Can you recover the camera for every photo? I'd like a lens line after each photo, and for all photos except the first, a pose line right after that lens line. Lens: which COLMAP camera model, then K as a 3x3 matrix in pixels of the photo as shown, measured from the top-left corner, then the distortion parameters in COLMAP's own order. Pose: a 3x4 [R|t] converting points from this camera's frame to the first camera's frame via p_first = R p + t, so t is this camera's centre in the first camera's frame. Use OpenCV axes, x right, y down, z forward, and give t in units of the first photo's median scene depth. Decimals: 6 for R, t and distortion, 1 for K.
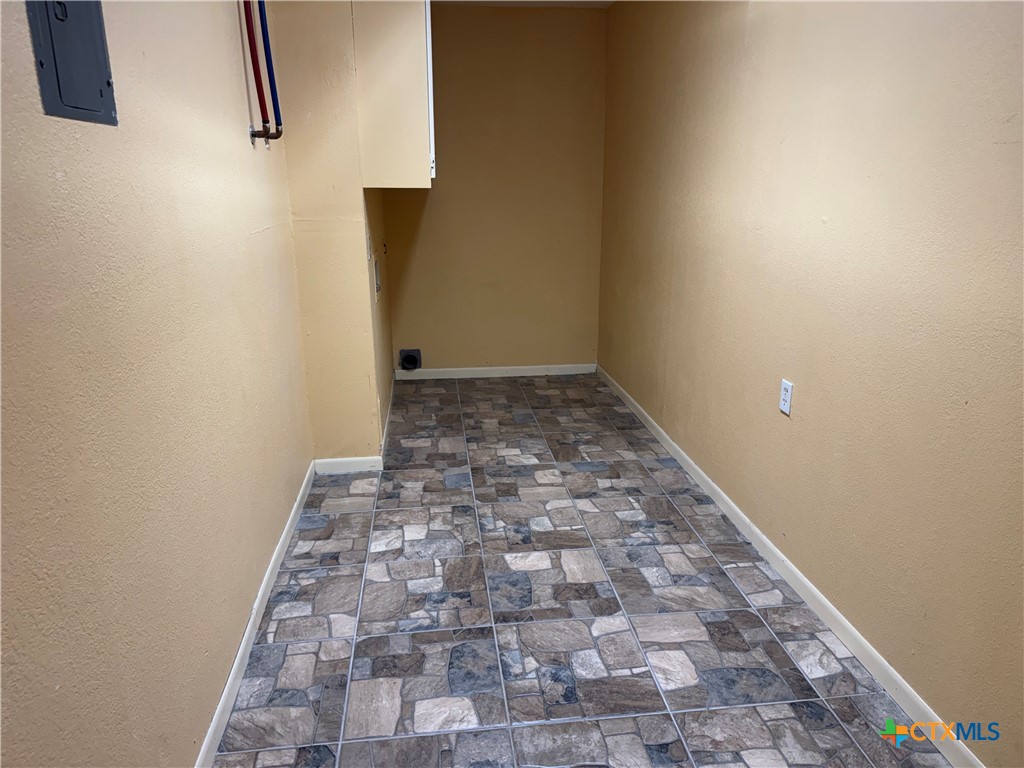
lens RADIAL K [[705.8, 0, 512.1], [0, 705.8, 381.9], [0, 0, 1]] dist [-0.003850, 0.002117]
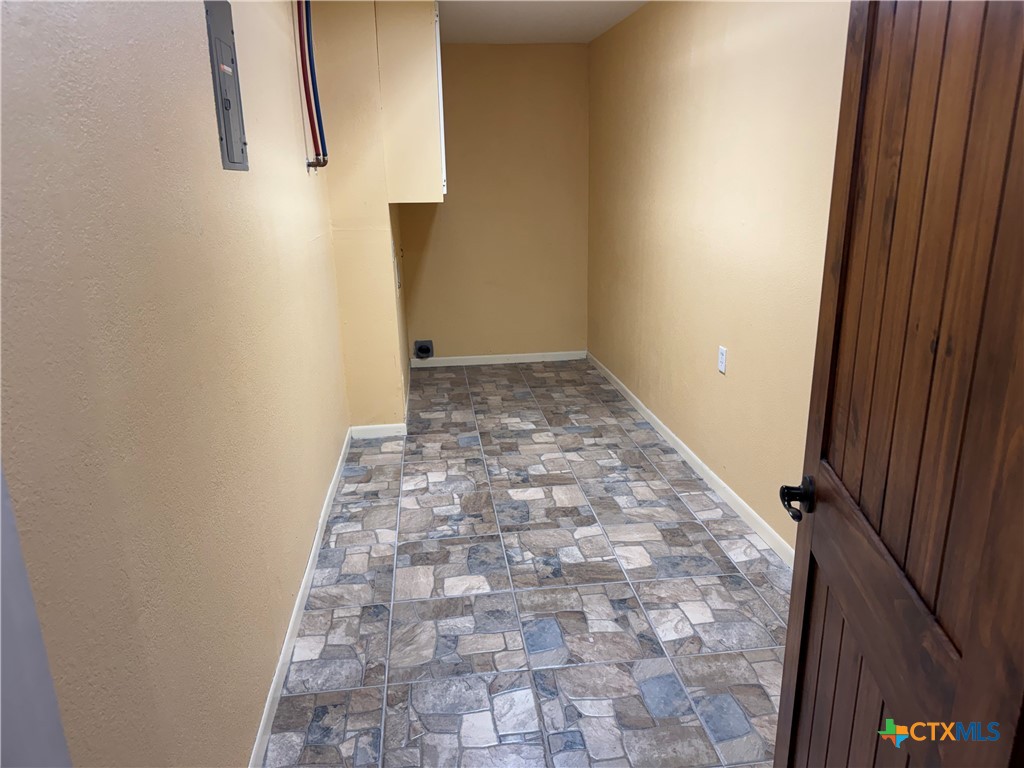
lens RADIAL K [[705.8, 0, 512.1], [0, 705.8, 386.2], [0, 0, 1]] dist [-0.003850, 0.002117]
pose [[0.999823, -0.018330, -0.004245, 0.005974], [0.018321, 0.999830, -0.002177, 0.066400], [0.004285, 0.002099, 0.999989, -0.297103]]
